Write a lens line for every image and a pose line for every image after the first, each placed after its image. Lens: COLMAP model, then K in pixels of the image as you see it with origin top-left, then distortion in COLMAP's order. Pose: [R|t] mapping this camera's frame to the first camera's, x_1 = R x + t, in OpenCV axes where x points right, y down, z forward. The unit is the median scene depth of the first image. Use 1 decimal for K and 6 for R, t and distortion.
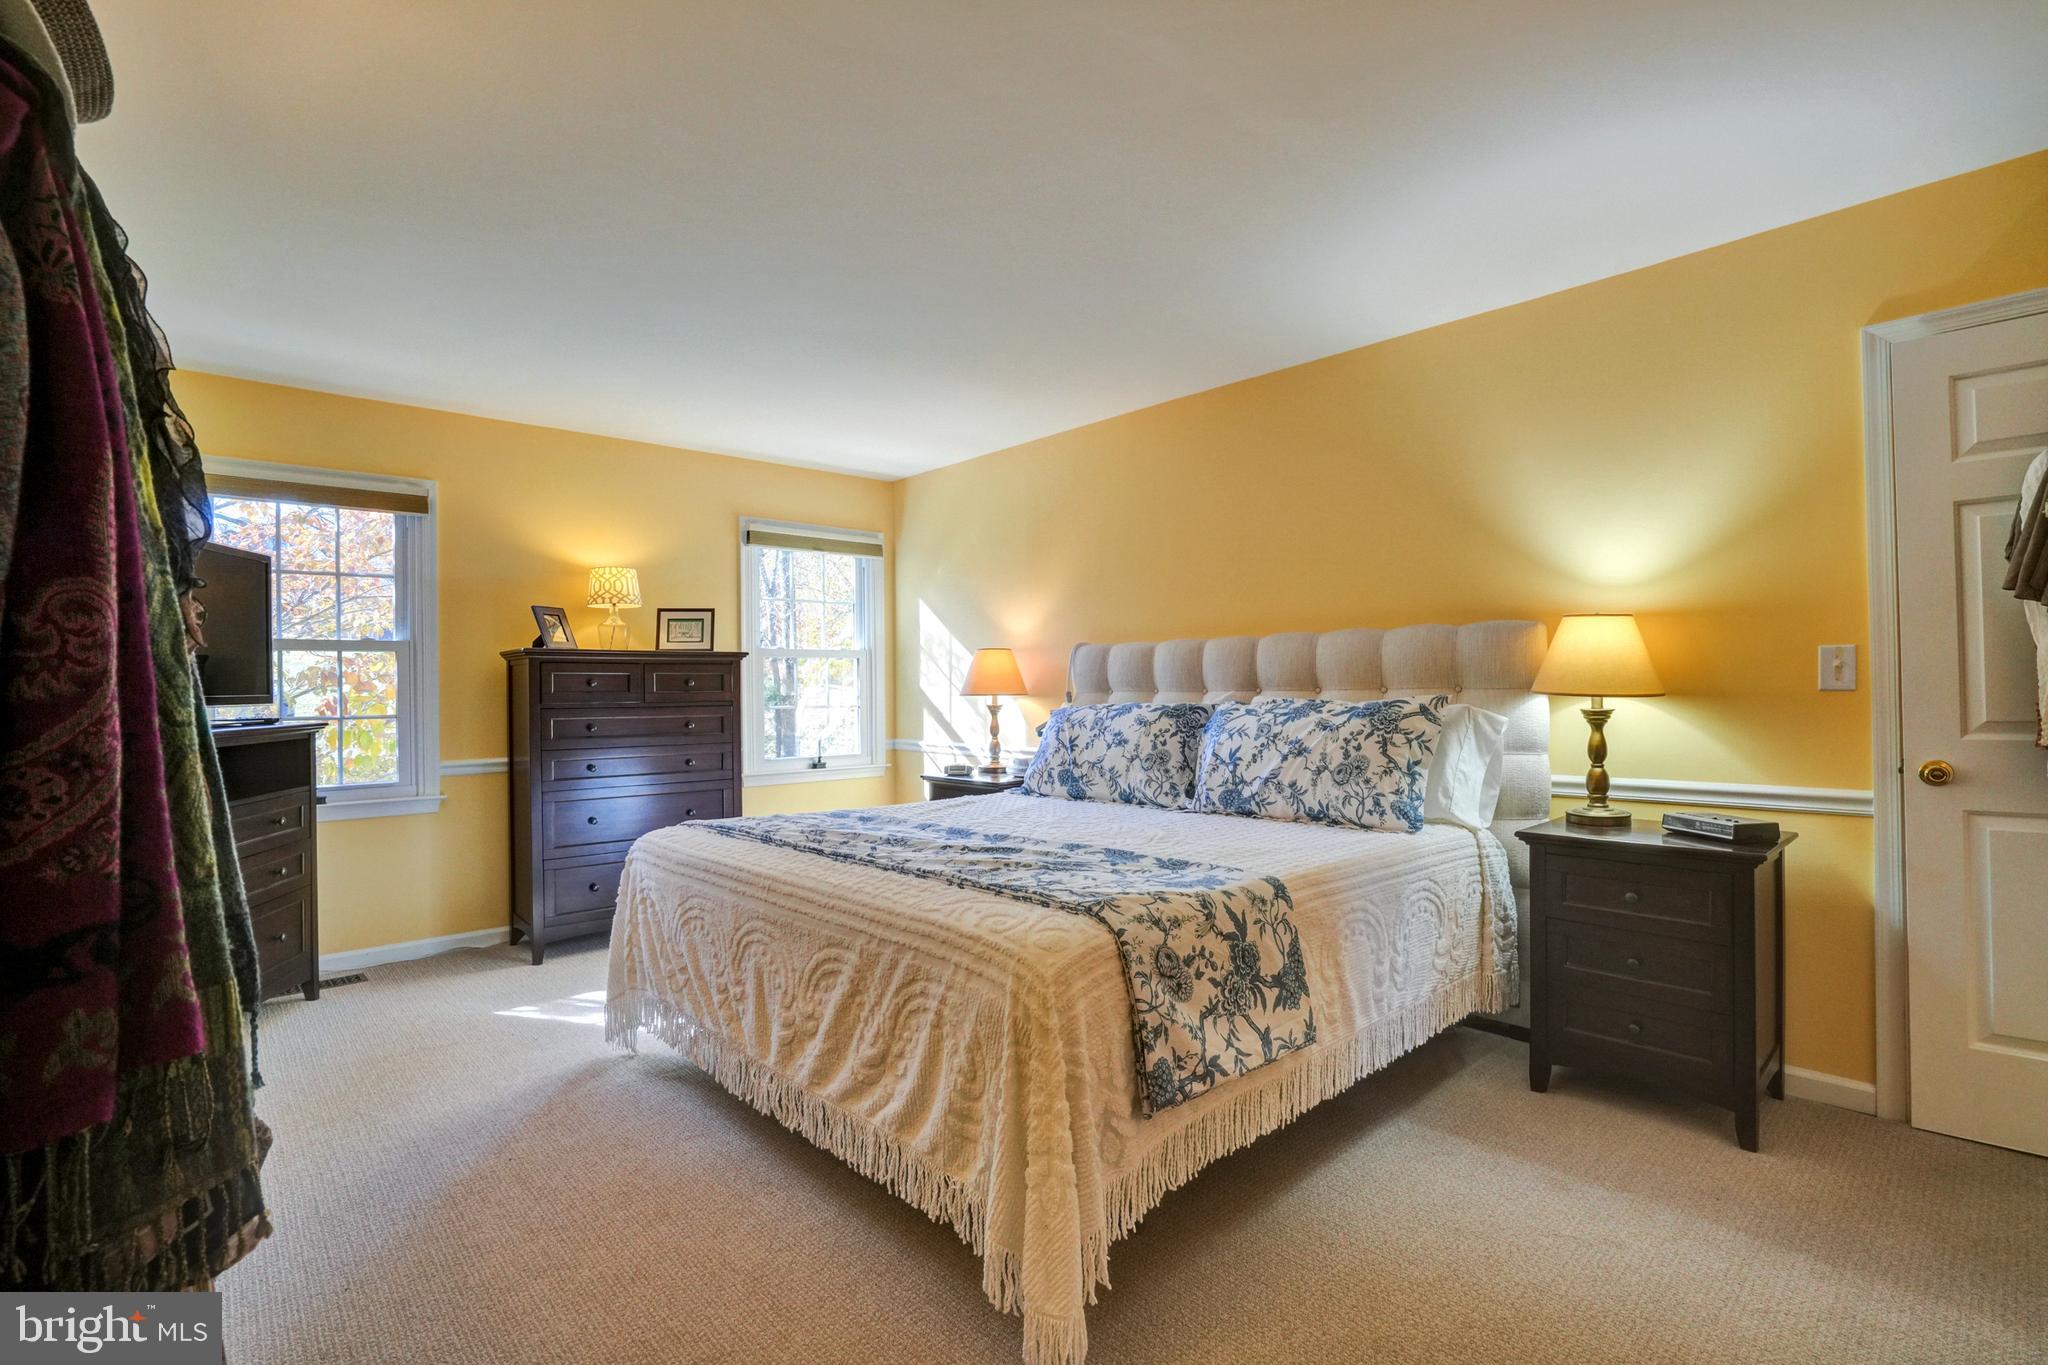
lens RADIAL K [[970.0, 0, 1022.5], [0, 970.0, 678.1], [0, 0, 1]] dist [-0.051202, 0.019989]
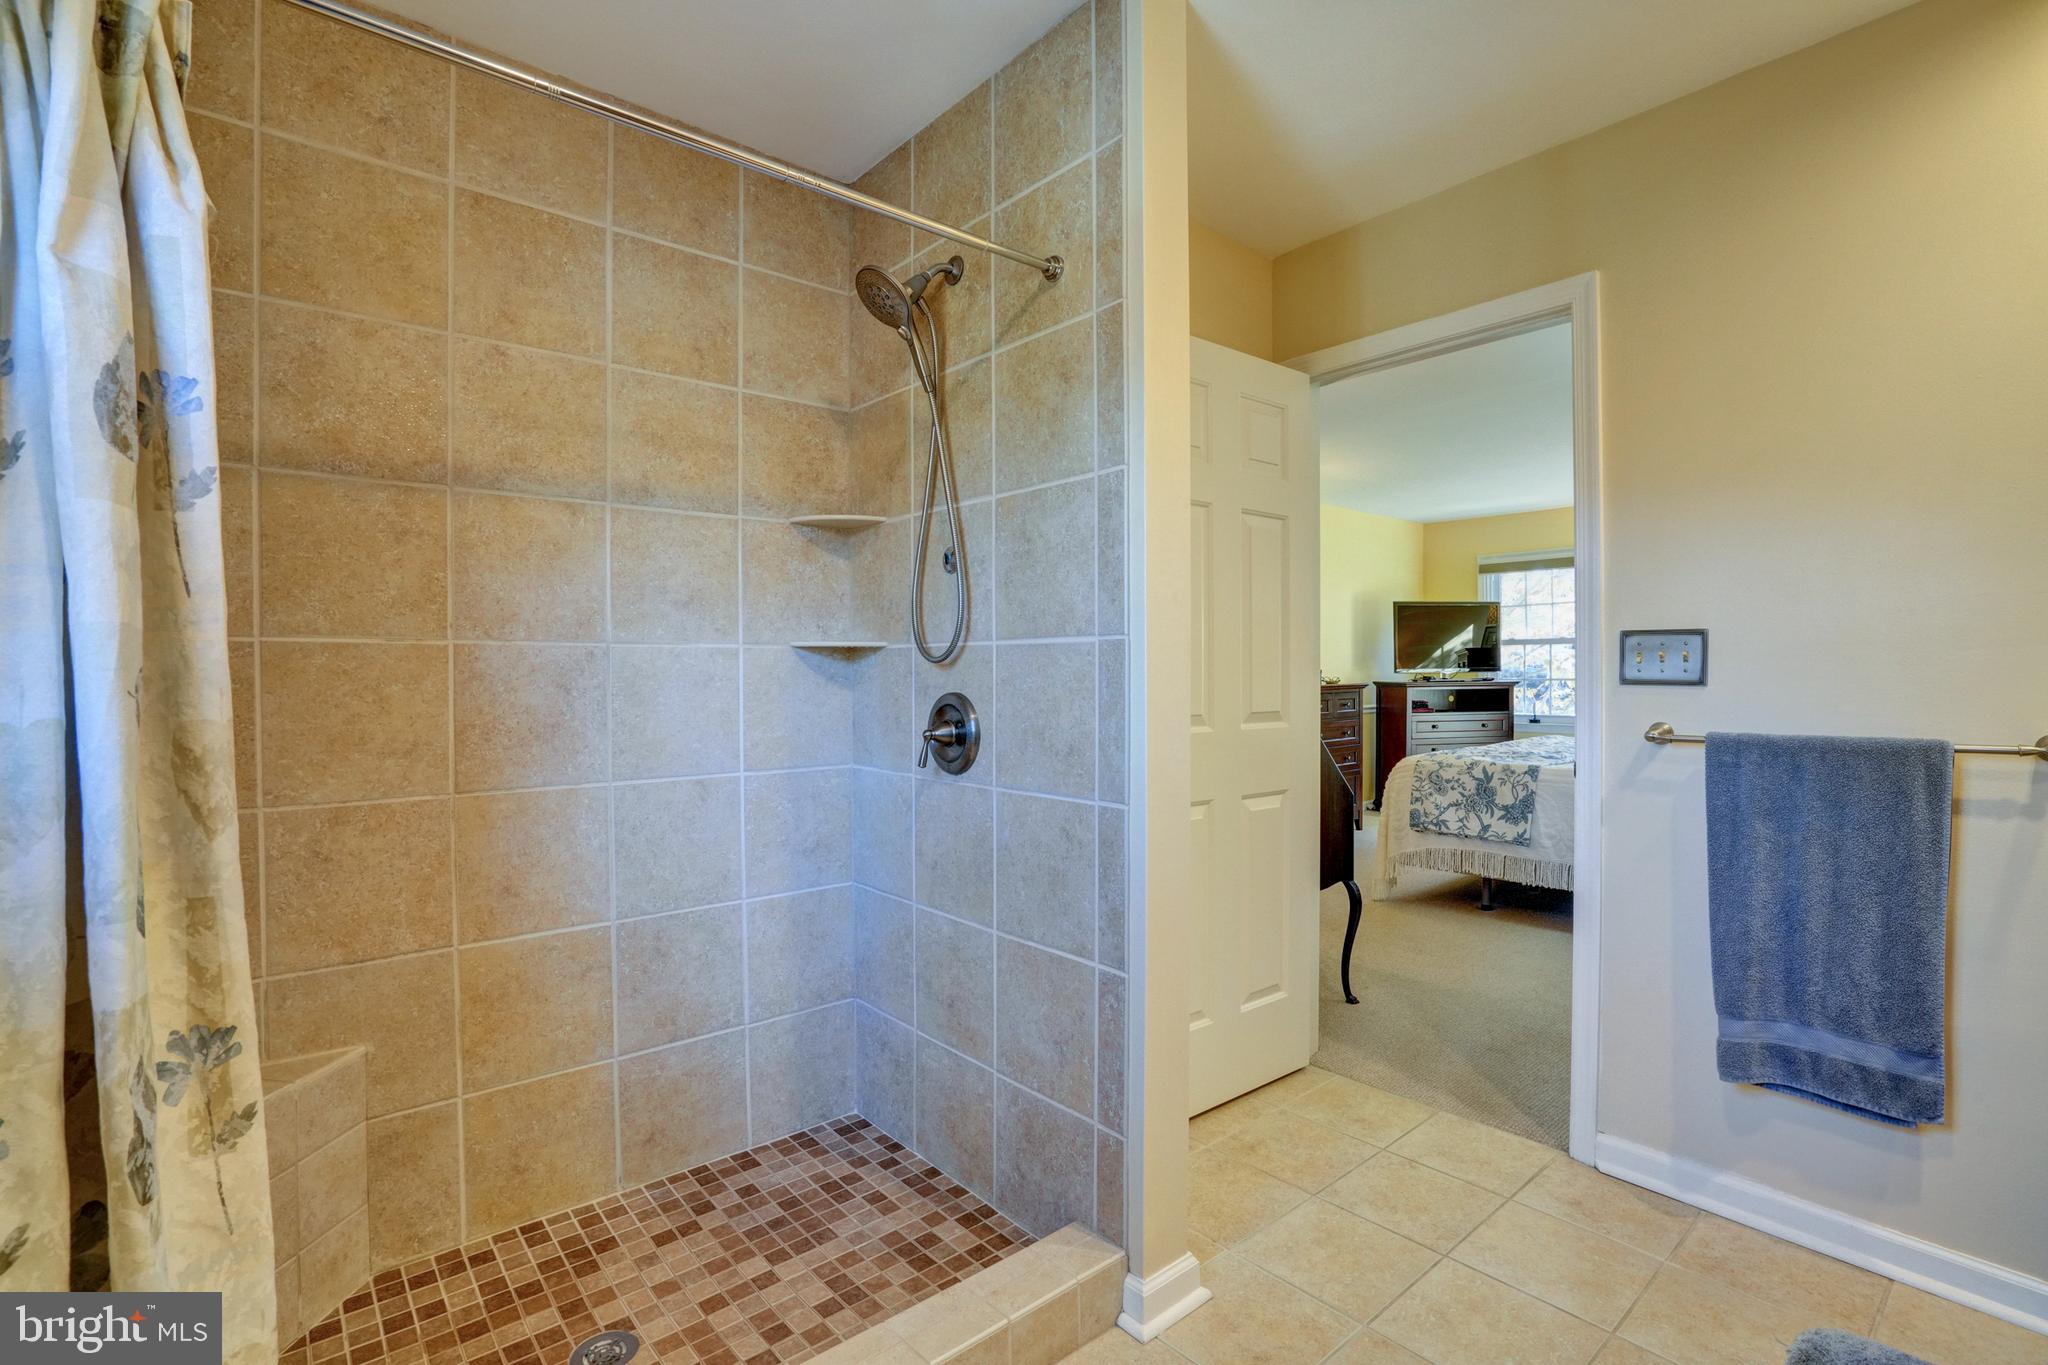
lens RADIAL K [[970.0, 0, 1023.3], [0, 970.0, 679.8], [0, 0, 1]] dist [-0.051202, 0.019989]
pose [[-0.009093, 0.026581, -0.999605, 2.357710], [0.004930, 0.999636, 0.026537, -0.029780], [0.999947, -0.004686, -0.009221, -0.044305]]
